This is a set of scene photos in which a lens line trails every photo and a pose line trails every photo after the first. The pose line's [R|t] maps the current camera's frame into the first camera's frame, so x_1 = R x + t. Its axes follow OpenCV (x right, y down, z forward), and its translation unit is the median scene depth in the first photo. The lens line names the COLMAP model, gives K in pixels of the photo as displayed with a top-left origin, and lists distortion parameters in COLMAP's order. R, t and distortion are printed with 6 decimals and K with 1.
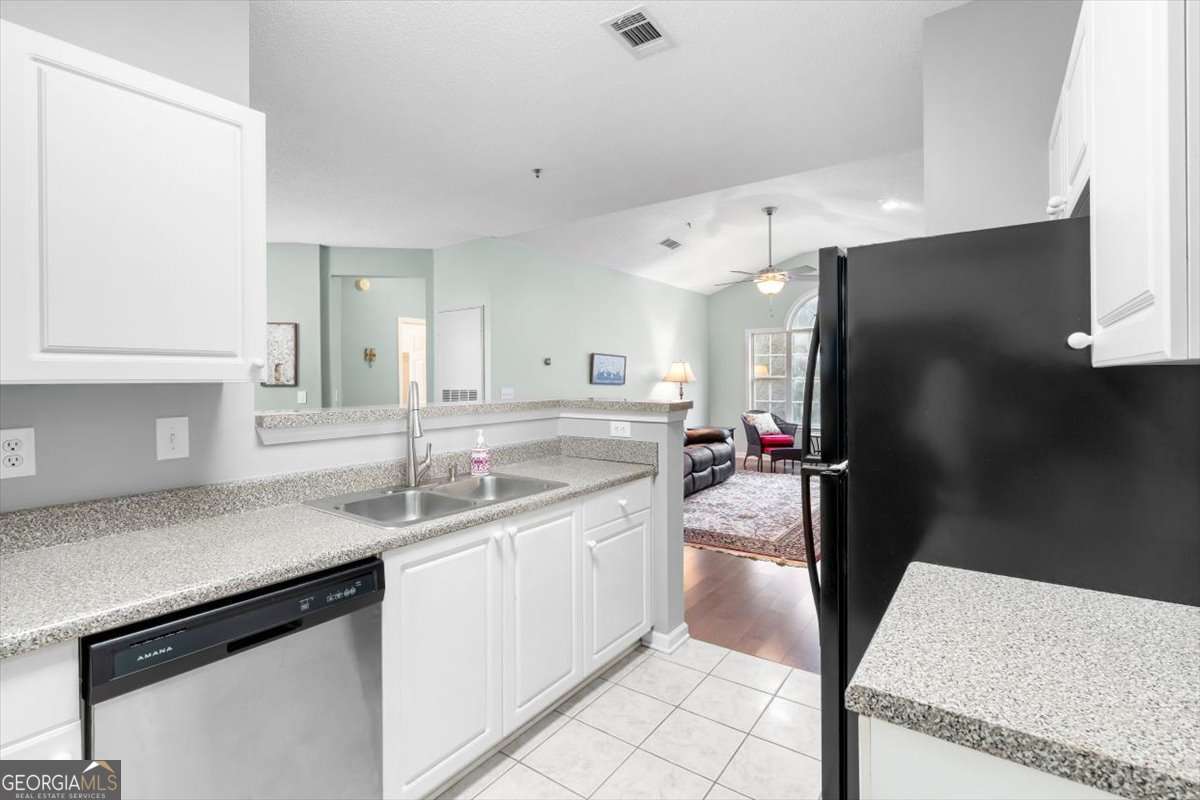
lens RADIAL K [[546.9, 0, 596.5], [0, 546.9, 384.5], [0, 0, 1]] dist [0.000243, 0.000004]
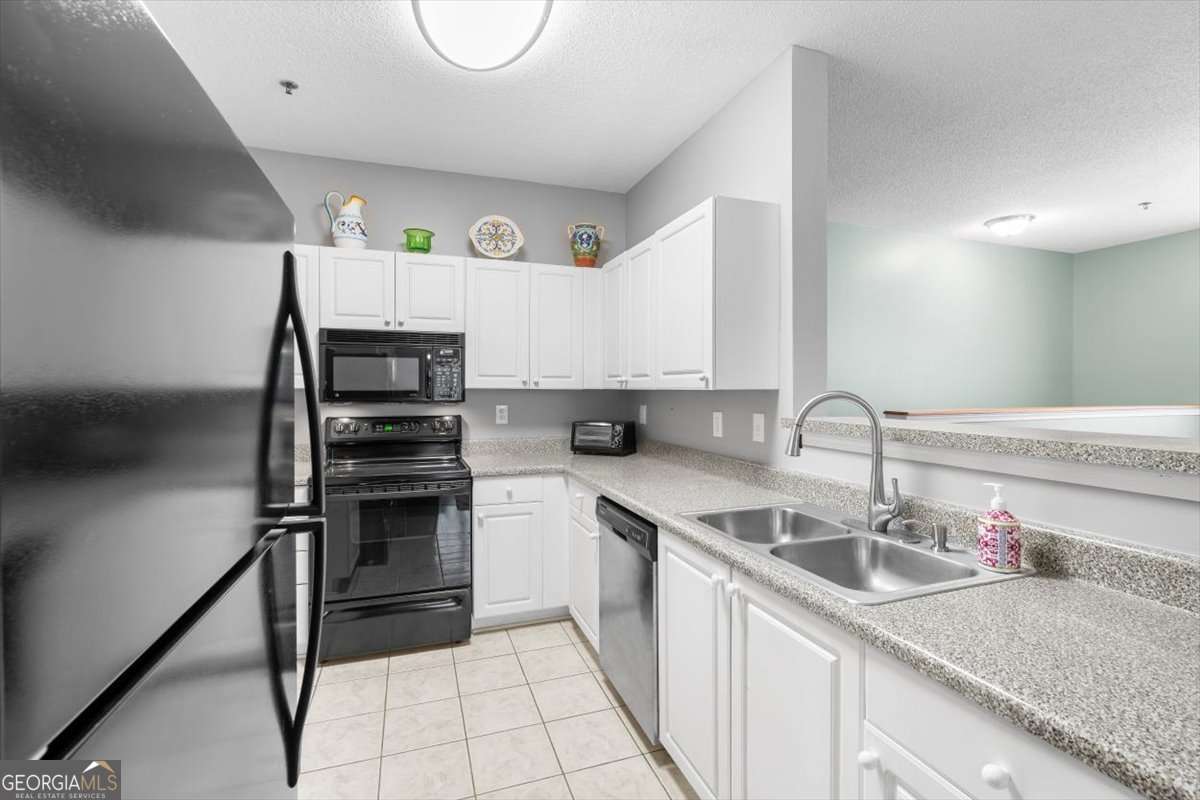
lens RADIAL K [[546.9, 0, 596.5], [0, 546.9, 384.5], [0, 0, 1]] dist [0.000243, 0.000004]
pose [[-0.574096, 0.001182, -0.818787, 0.632993], [-0.004008, 0.999983, 0.004254, -0.019919], [0.818778, 0.005724, -0.574082, 1.402028]]
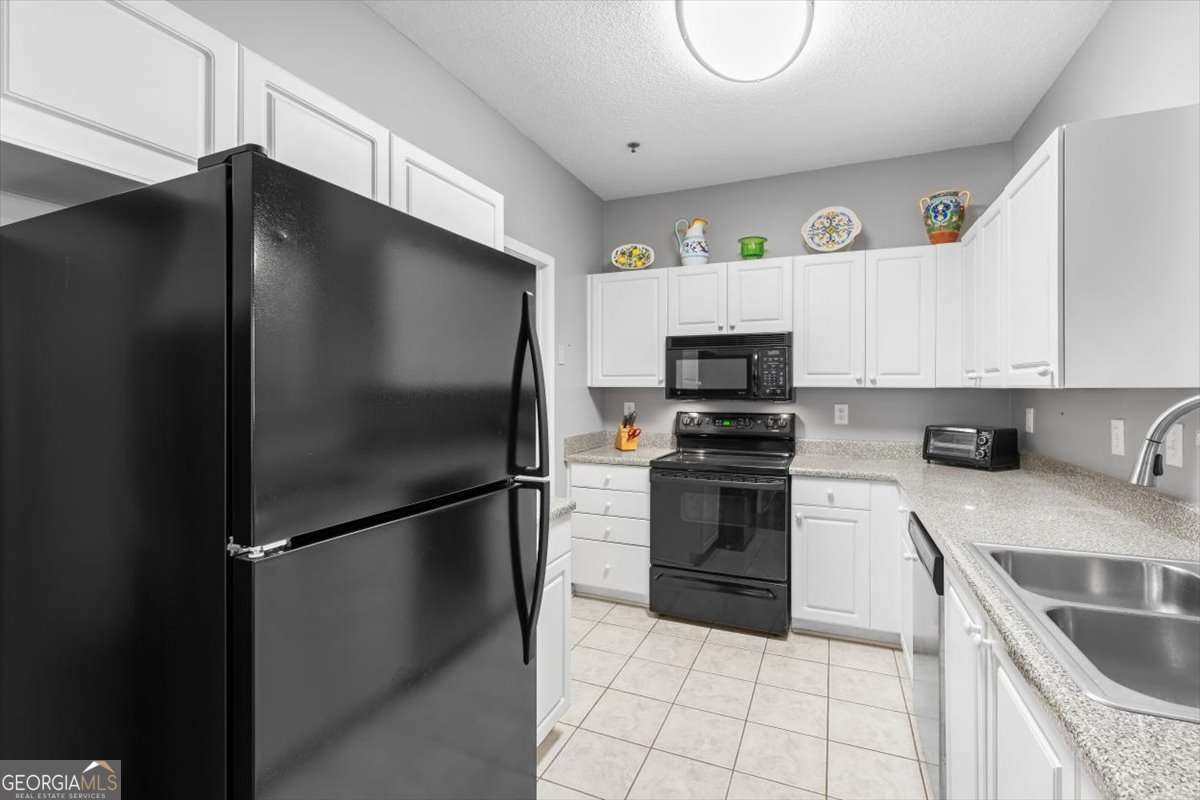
lens RADIAL K [[539.5, 0, 597.9], [0, 539.5, 380.1], [0, 0, 1]] dist [-0.000993, -0.000227]
pose [[-0.976684, 0.004610, -0.214631, 0.408206], [0.005260, 0.999983, -0.002459, -0.018756], [0.214616, -0.003531, -0.976692, 1.630555]]
